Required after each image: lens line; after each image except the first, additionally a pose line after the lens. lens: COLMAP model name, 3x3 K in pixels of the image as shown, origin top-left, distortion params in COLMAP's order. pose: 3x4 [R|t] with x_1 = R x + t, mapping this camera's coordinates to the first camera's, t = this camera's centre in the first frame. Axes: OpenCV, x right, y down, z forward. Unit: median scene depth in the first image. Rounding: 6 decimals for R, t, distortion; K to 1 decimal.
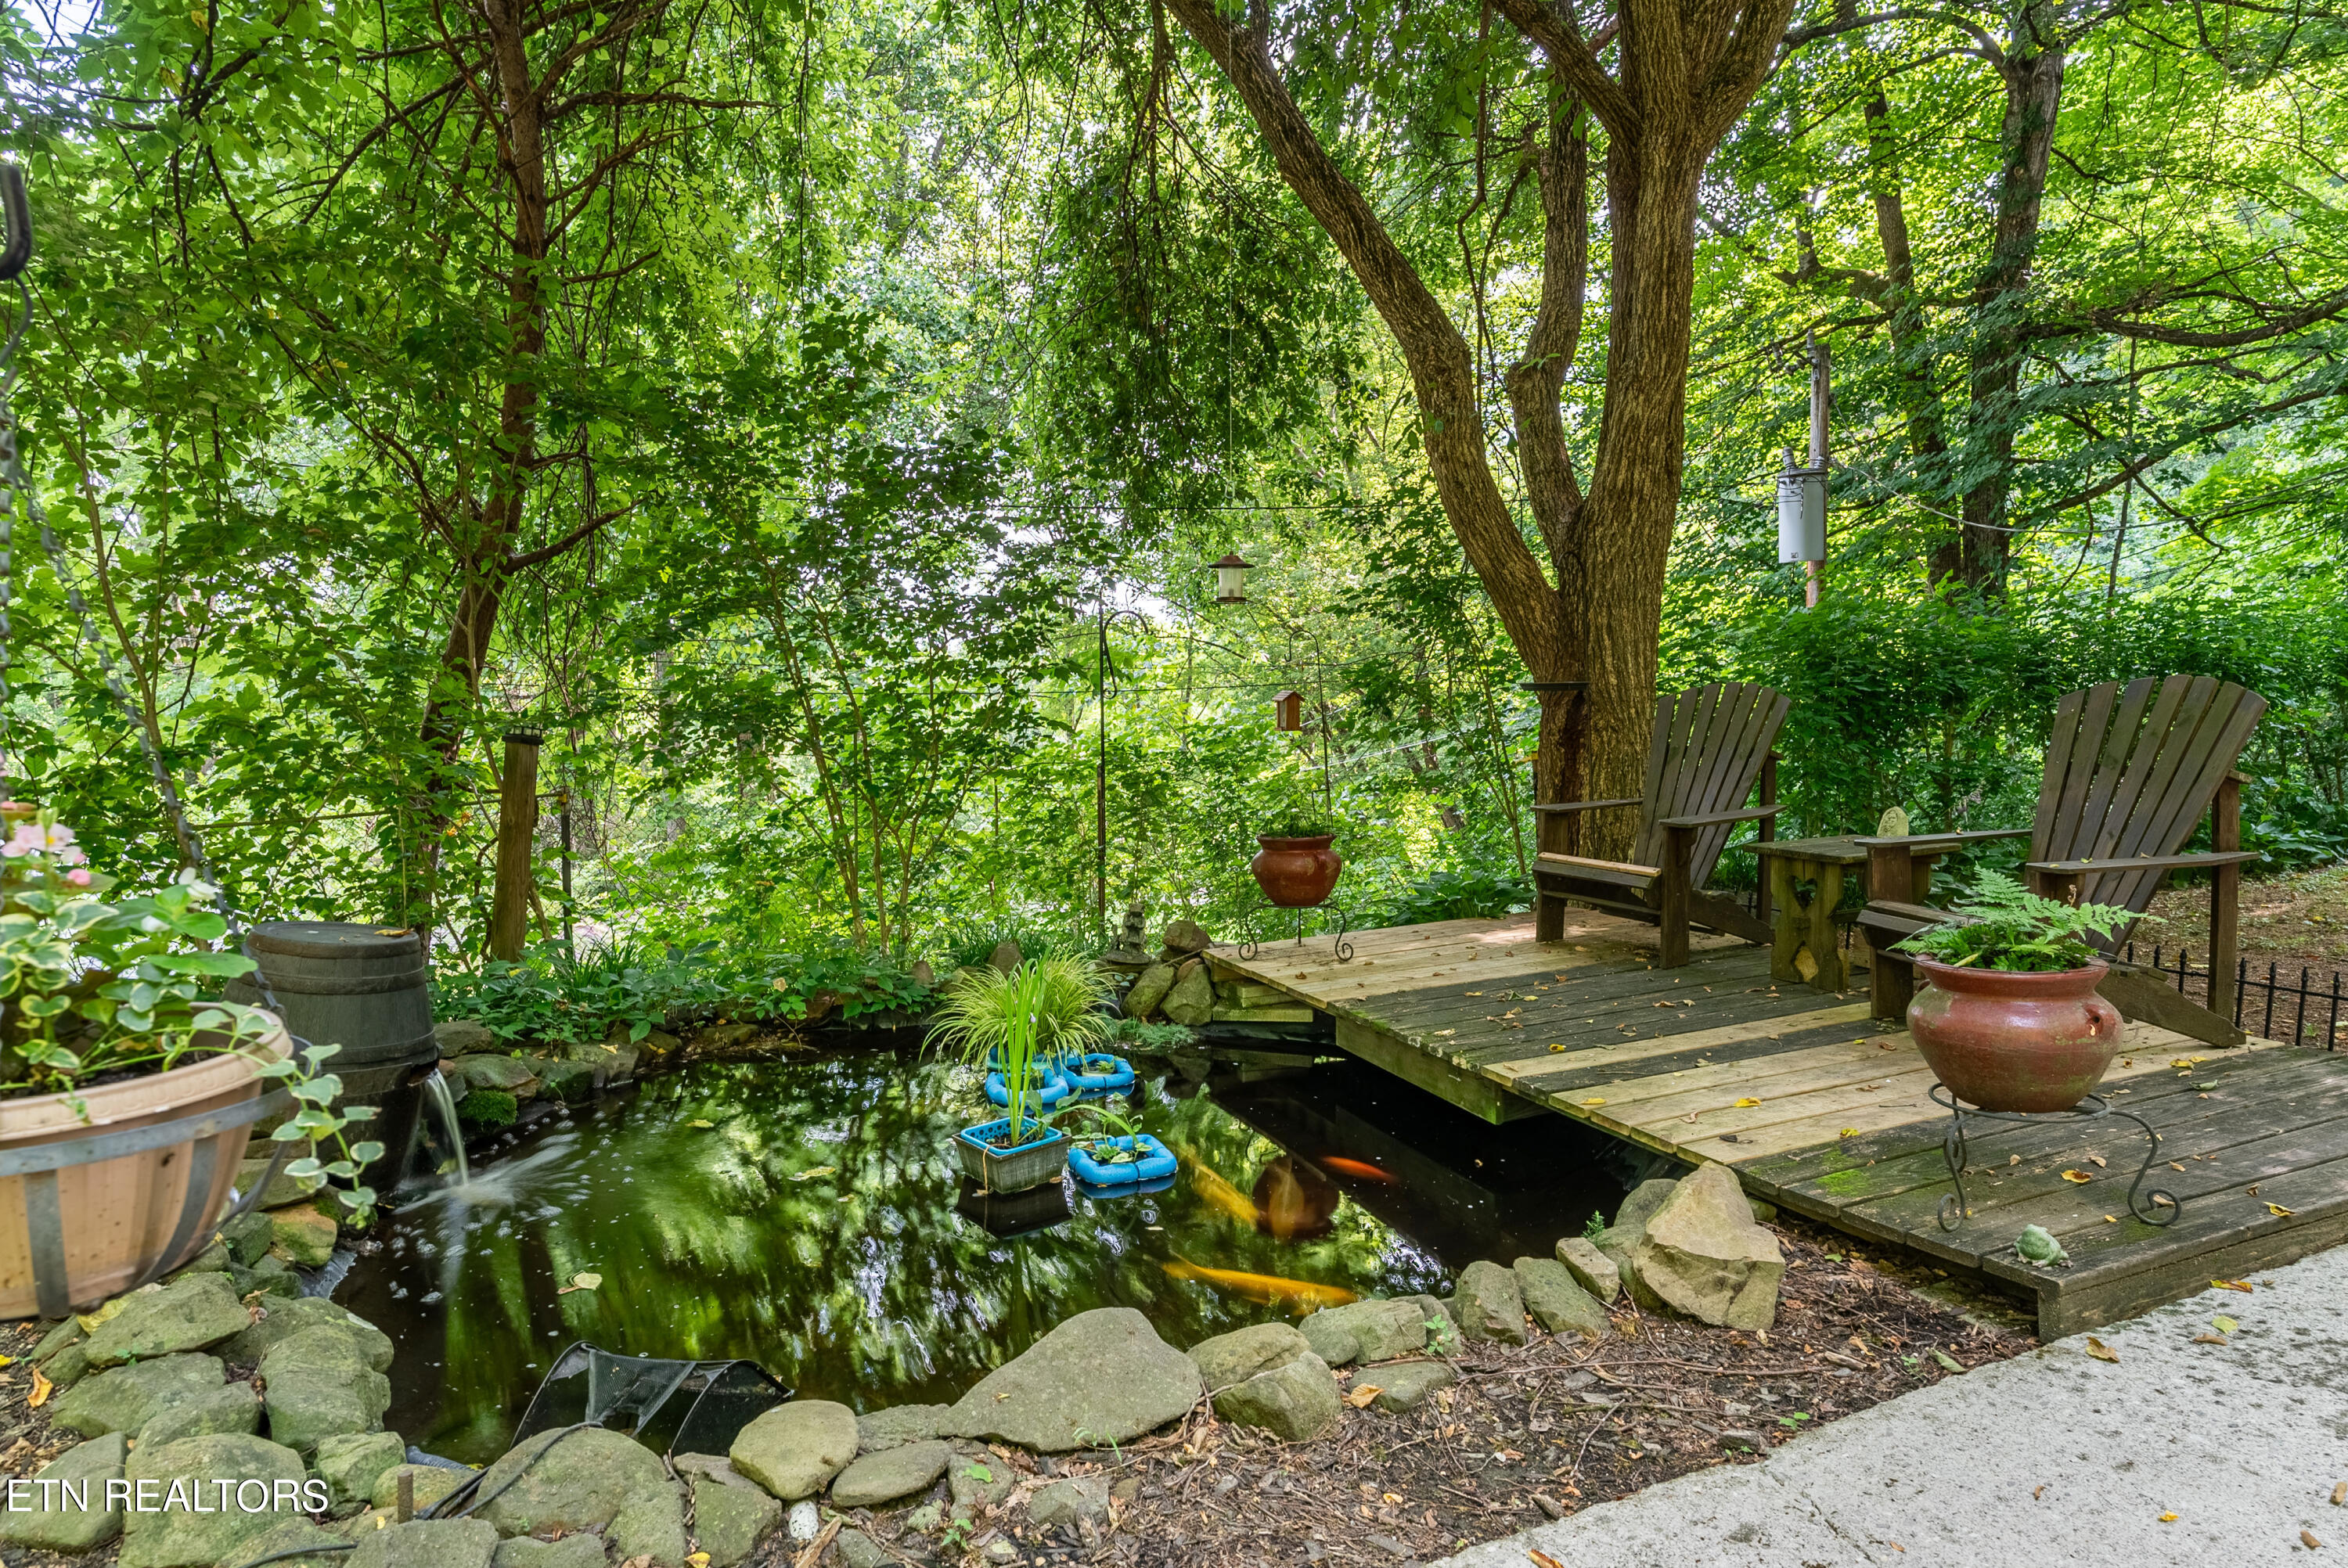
lens RADIAL K [[1374.3, 0, 1169.4], [0, 1374.3, 776.1], [0, 0, 1]] dist [-0.001514, 0.003496]
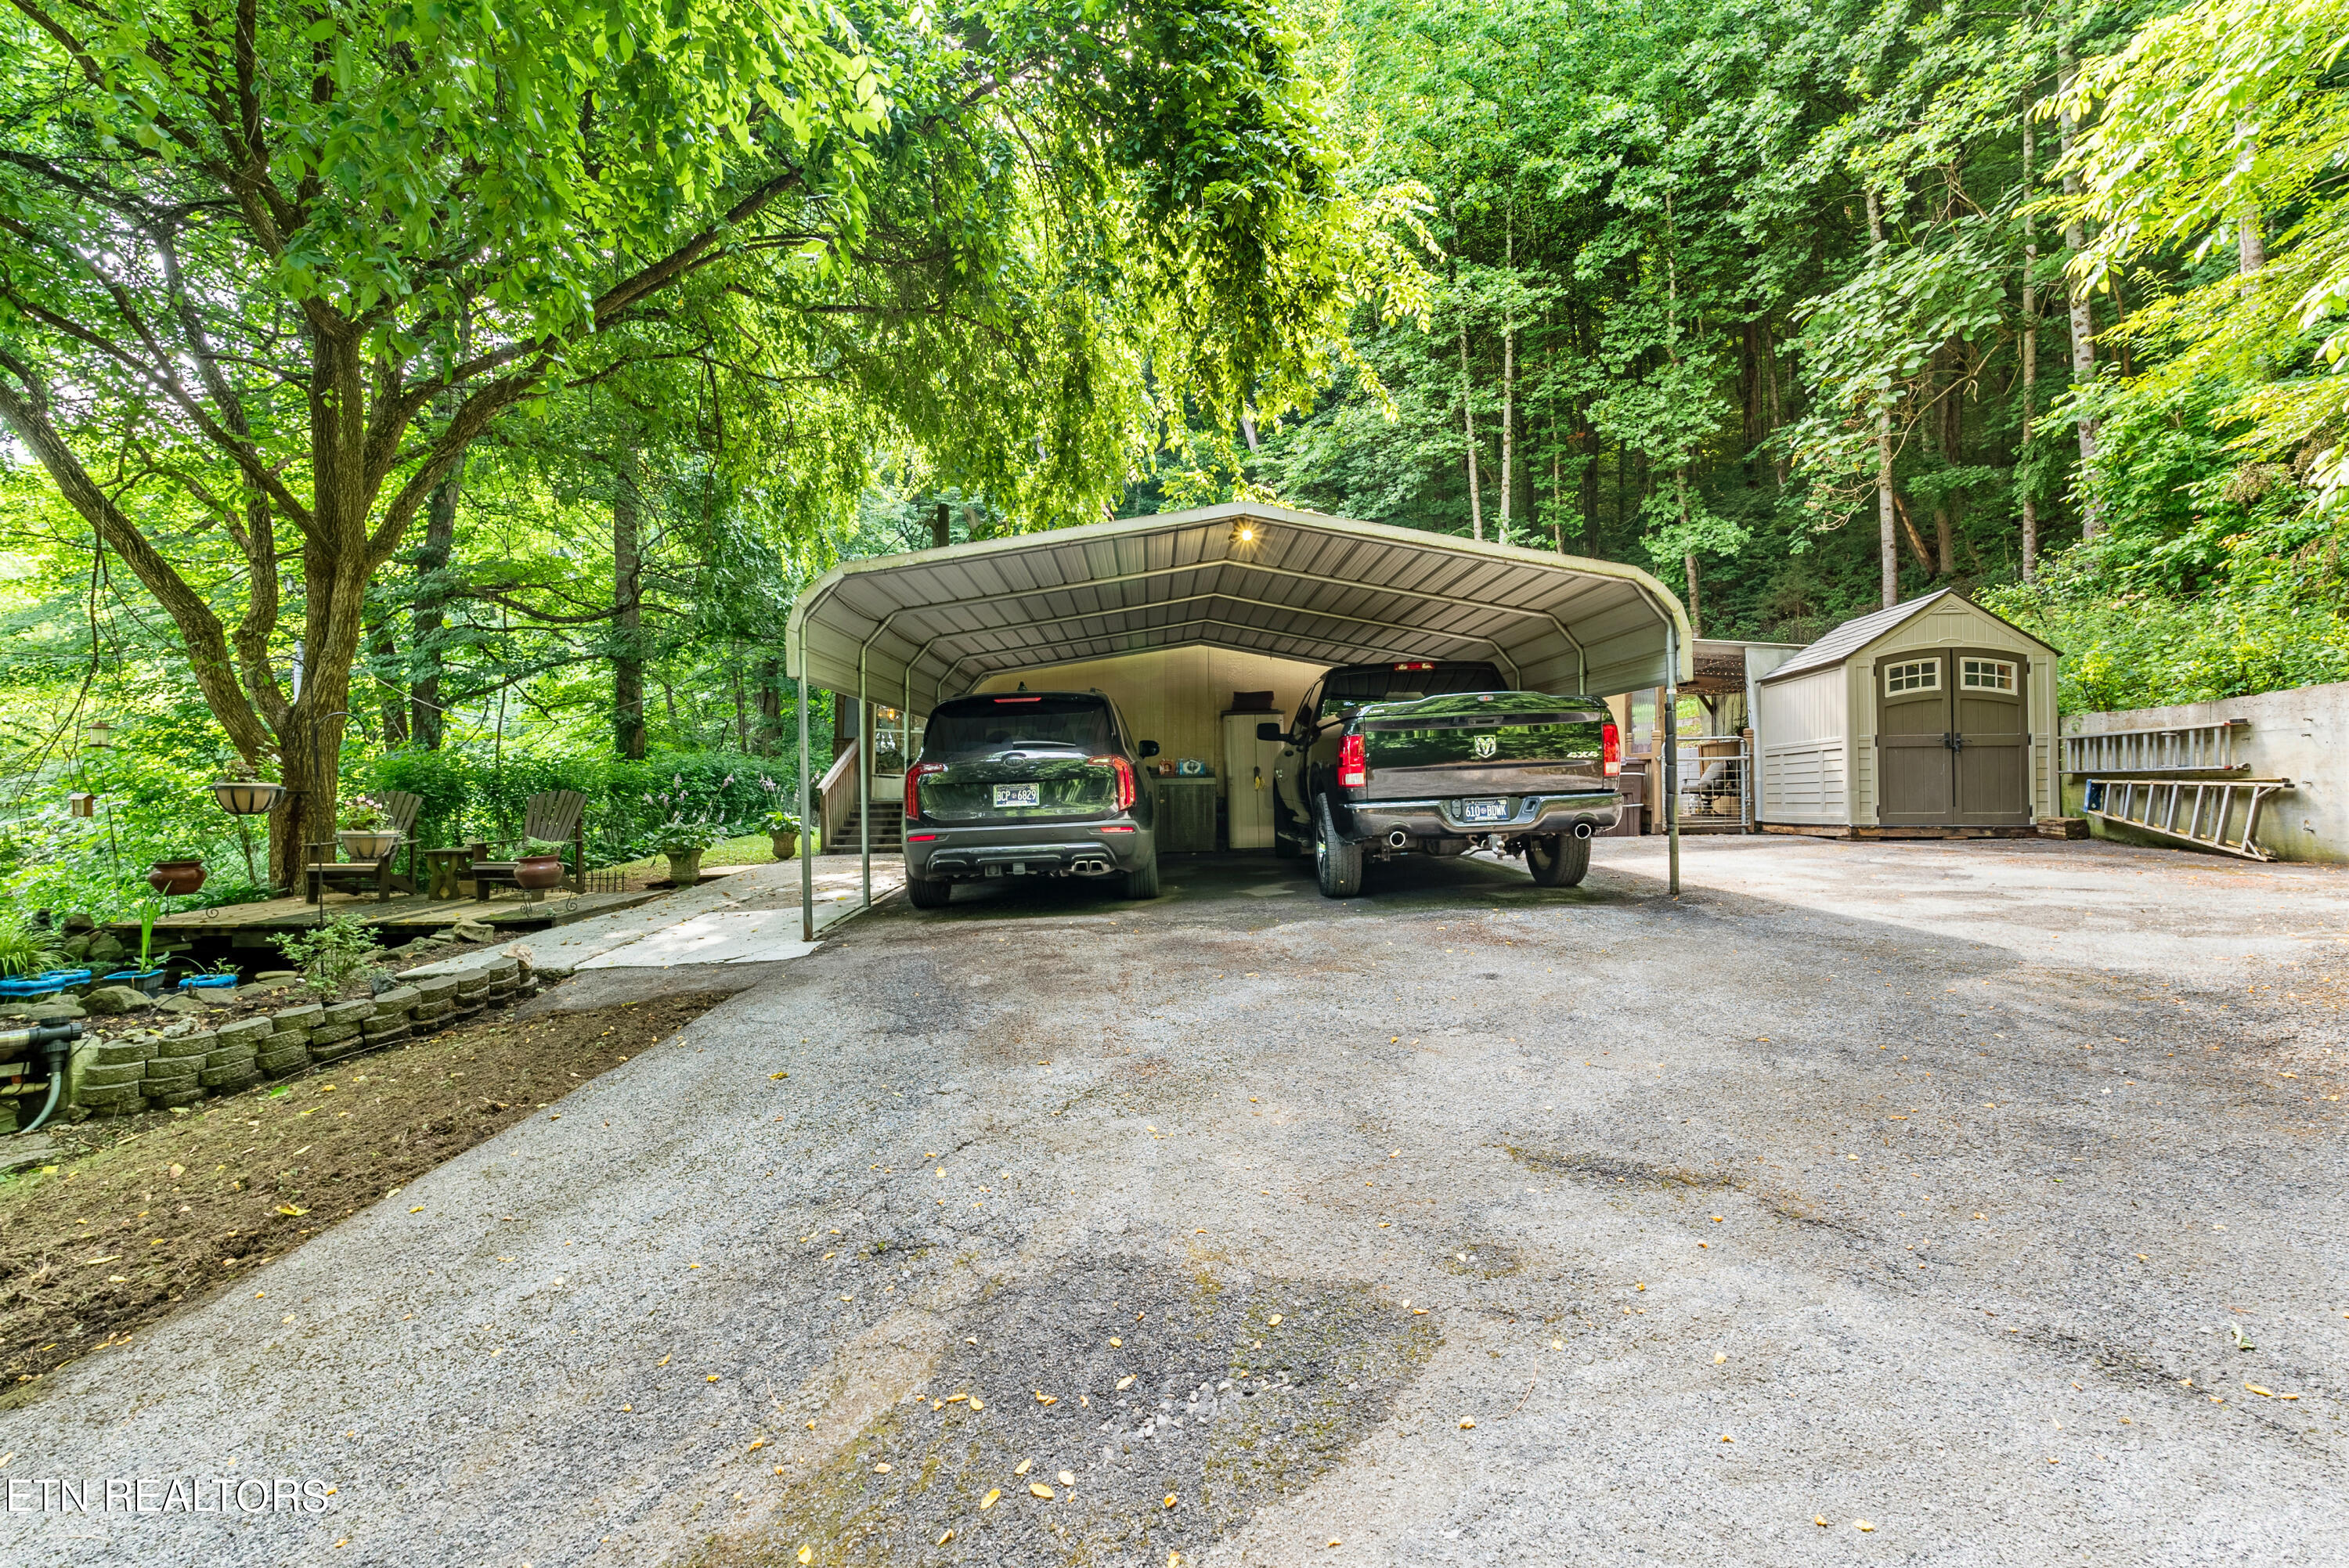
lens RADIAL K [[1054.3, 0, 1190.9], [0, 1054.3, 785.7], [0, 0, 1]] dist [-0.004061, 0.000371]
pose [[0.361753, 0.013786, 0.932172, -0.394268], [0.061457, 0.997363, -0.038600, 0.039072], [-0.930246, 0.071252, 0.359952, -0.479363]]
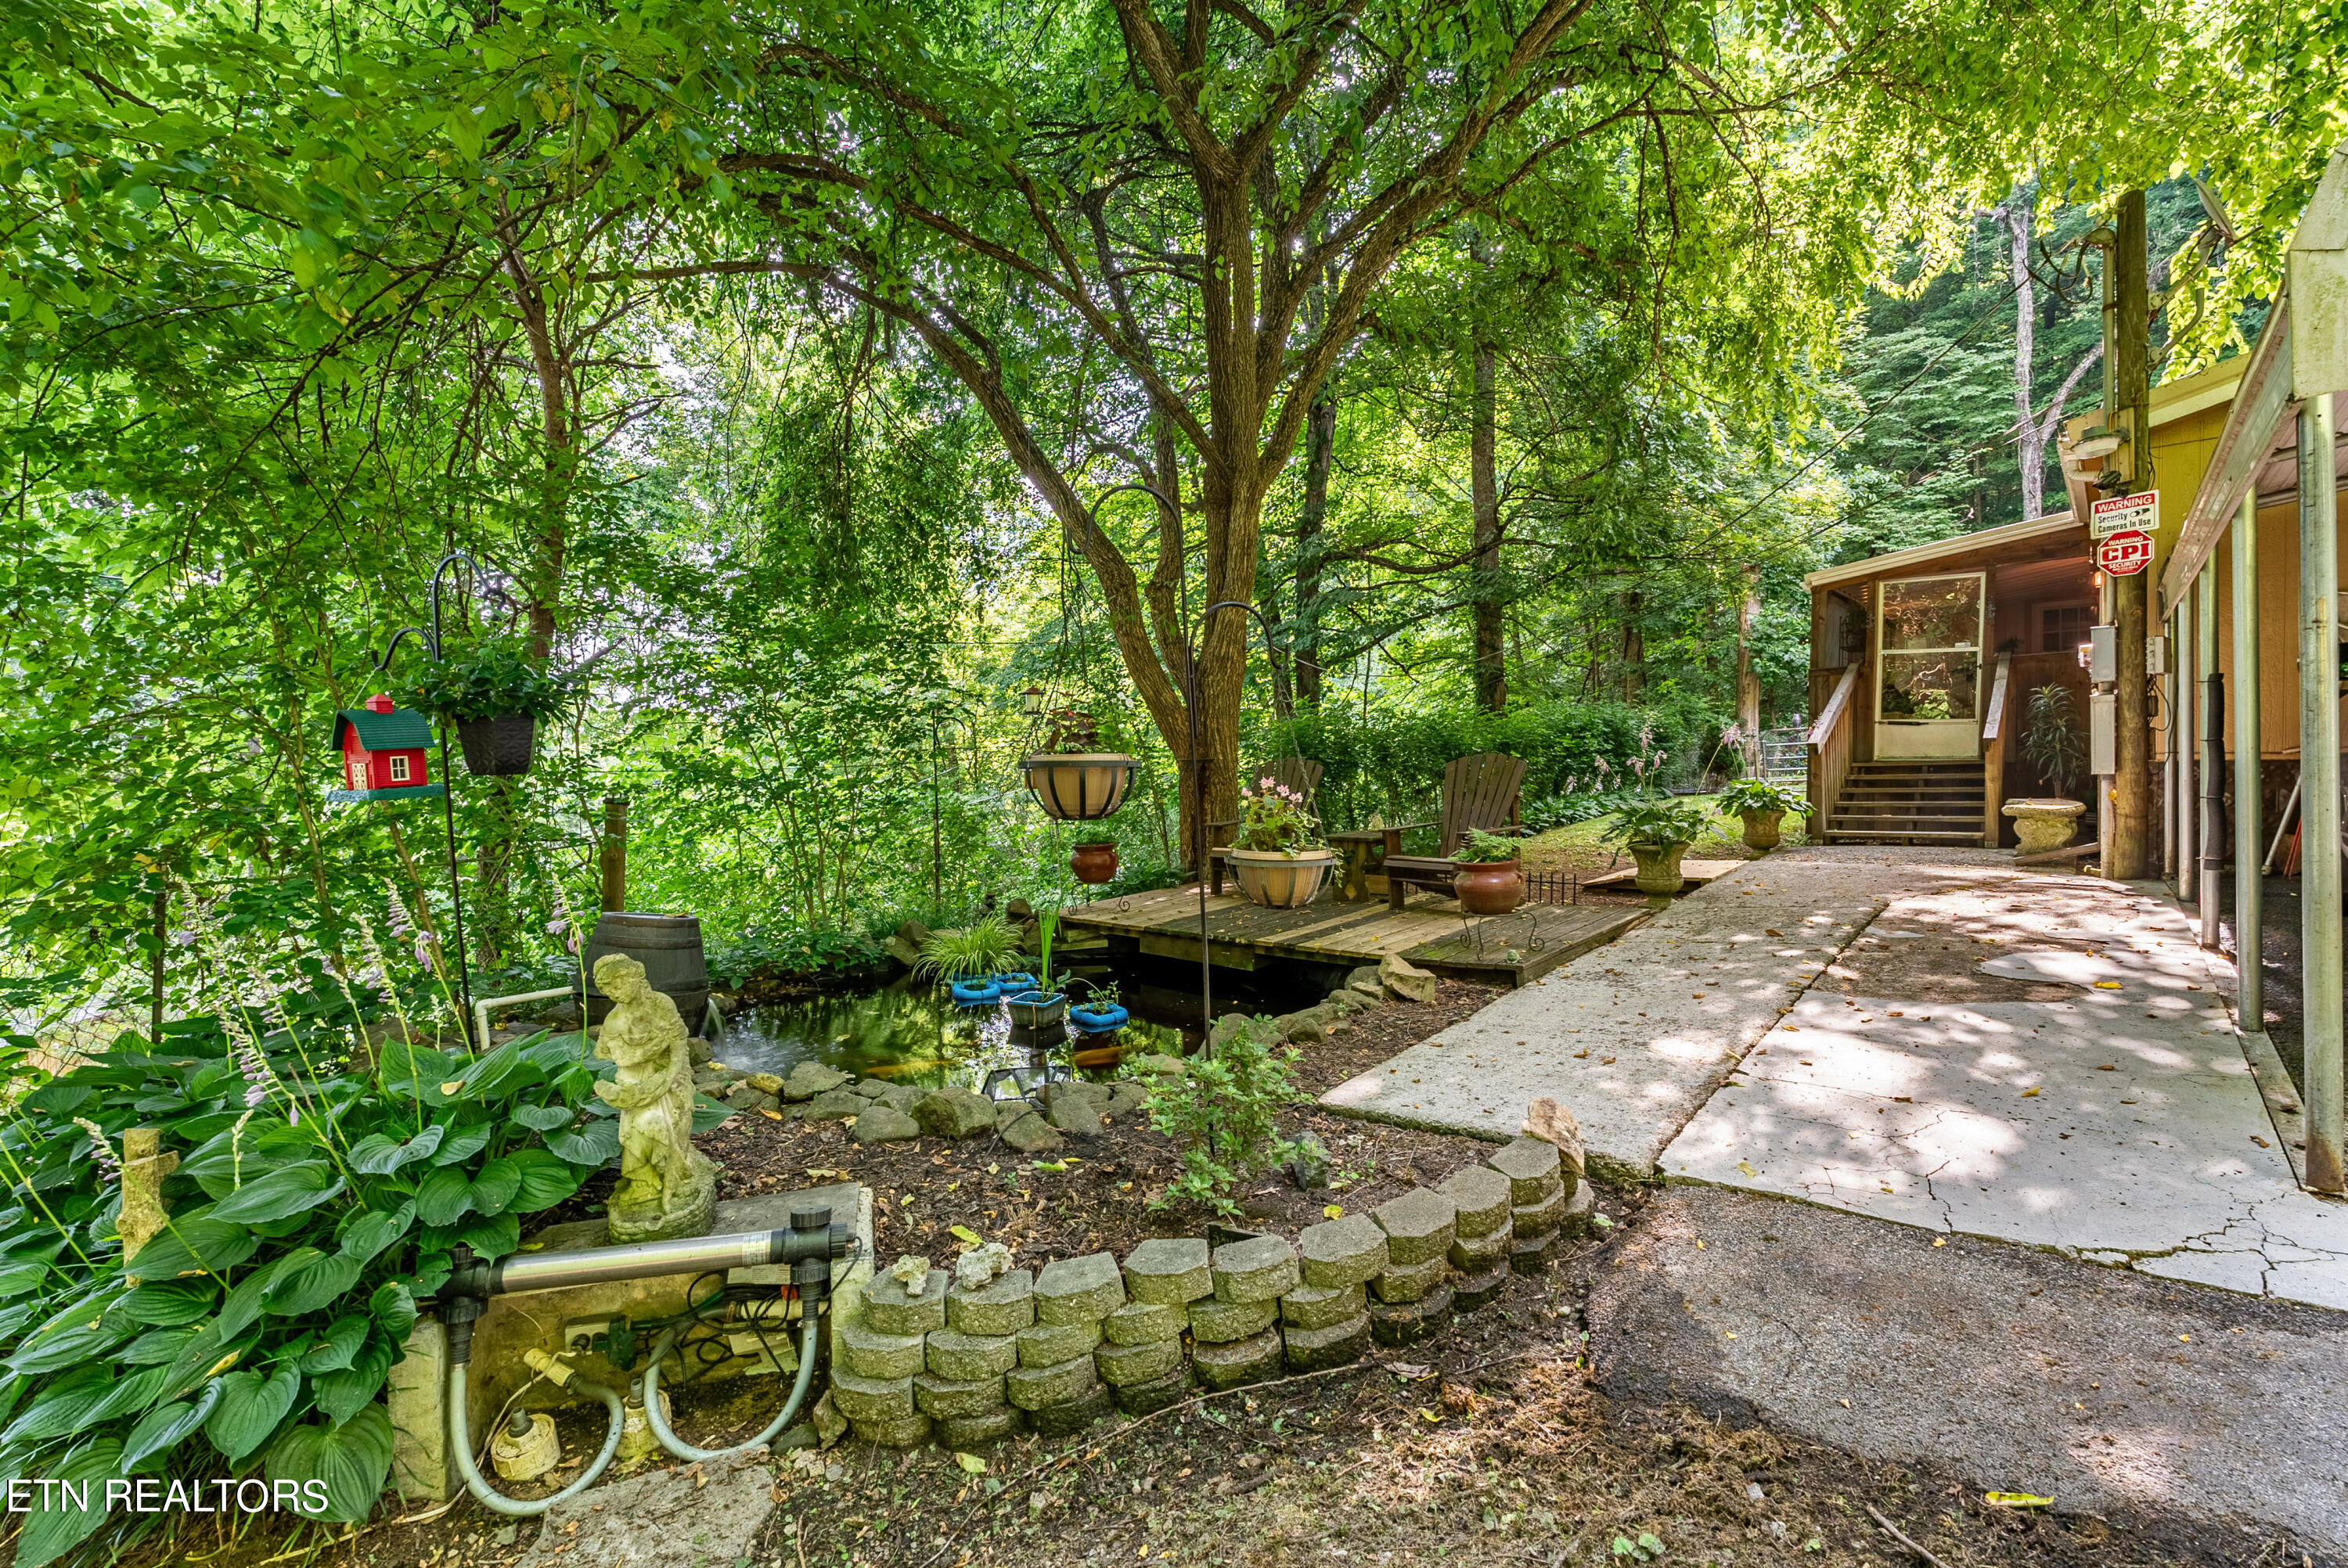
lens RADIAL K [[1053.8, 0, 1177.5], [0, 1053.8, 783.1], [0, 0, 1]] dist [-0.004061, 0.000371]
pose [[0.897435, -0.018248, 0.440768, -0.191923], [0.039997, 0.998395, -0.040103, 0.010287], [-0.439329, 0.053619, 0.896725, -0.133562]]
